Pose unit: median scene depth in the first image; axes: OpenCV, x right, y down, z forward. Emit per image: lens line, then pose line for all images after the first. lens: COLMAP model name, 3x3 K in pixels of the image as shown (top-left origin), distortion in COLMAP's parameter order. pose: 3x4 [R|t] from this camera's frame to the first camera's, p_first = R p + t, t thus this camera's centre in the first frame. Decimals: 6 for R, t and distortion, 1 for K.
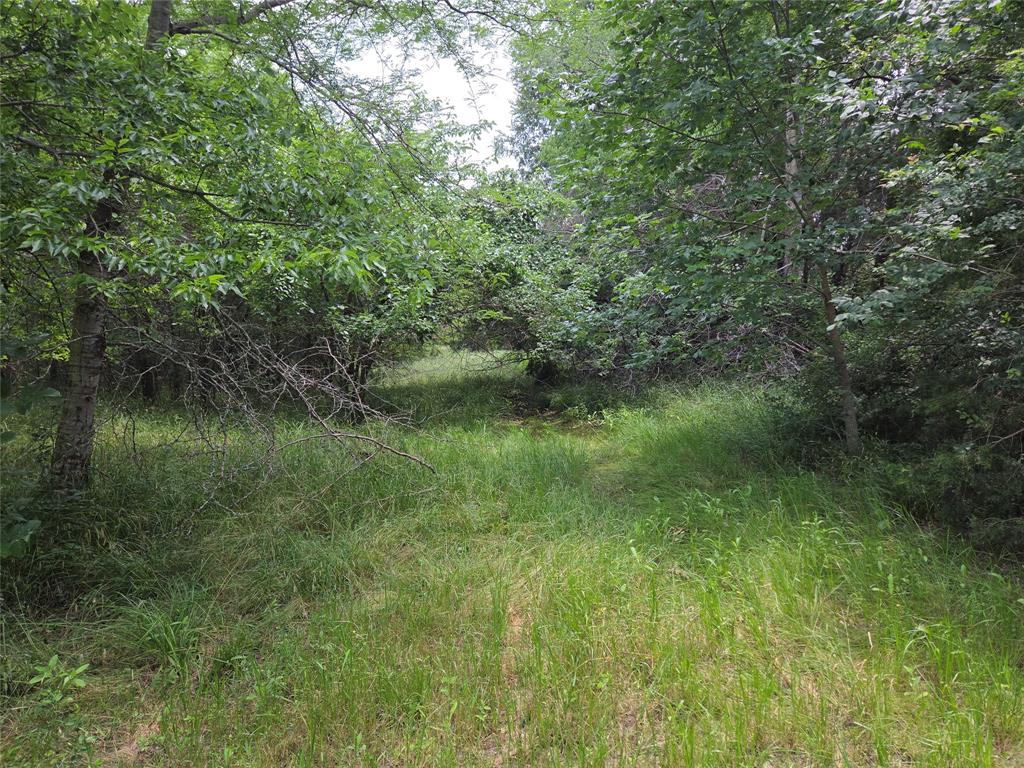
lens RADIAL K [[676.5, 0, 501.4], [0, 676.5, 387.2], [0, 0, 1]] dist [0.069700, -0.054433]
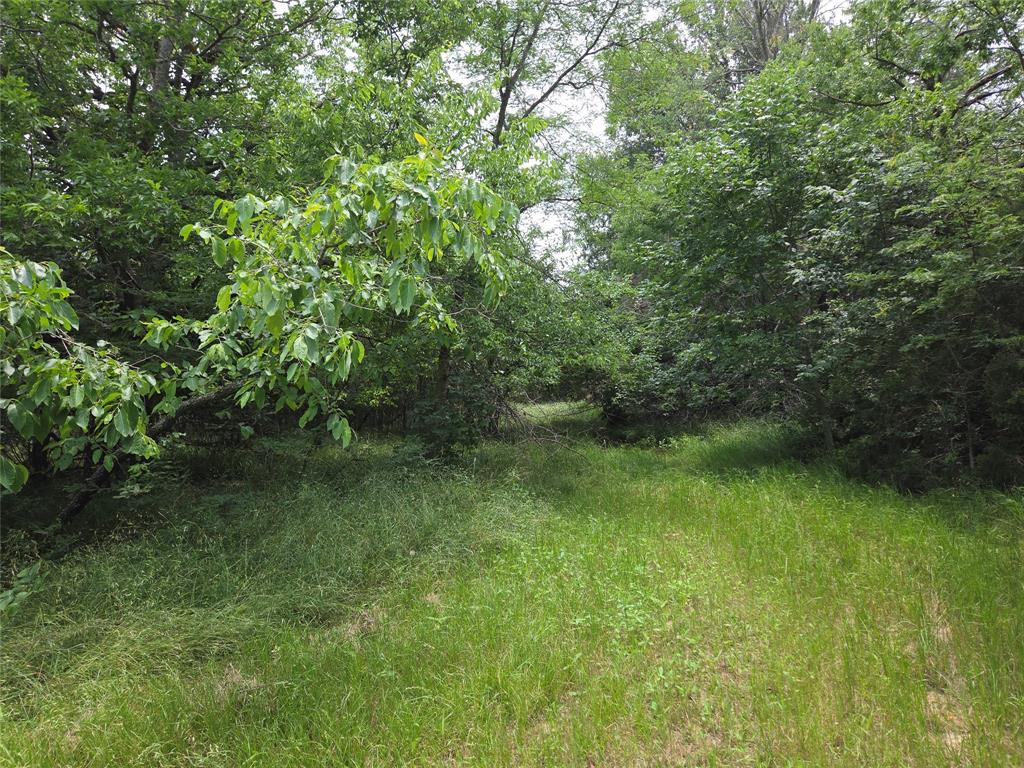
lens RADIAL K [[676.5, 0, 498.9], [0, 676.5, 396.5], [0, 0, 1]] dist [0.069700, -0.054433]
pose [[0.997942, -0.018670, -0.061339, -0.074309], [0.014485, 0.997582, -0.067967, 0.023325], [0.062459, 0.066938, 0.995800, -0.287020]]
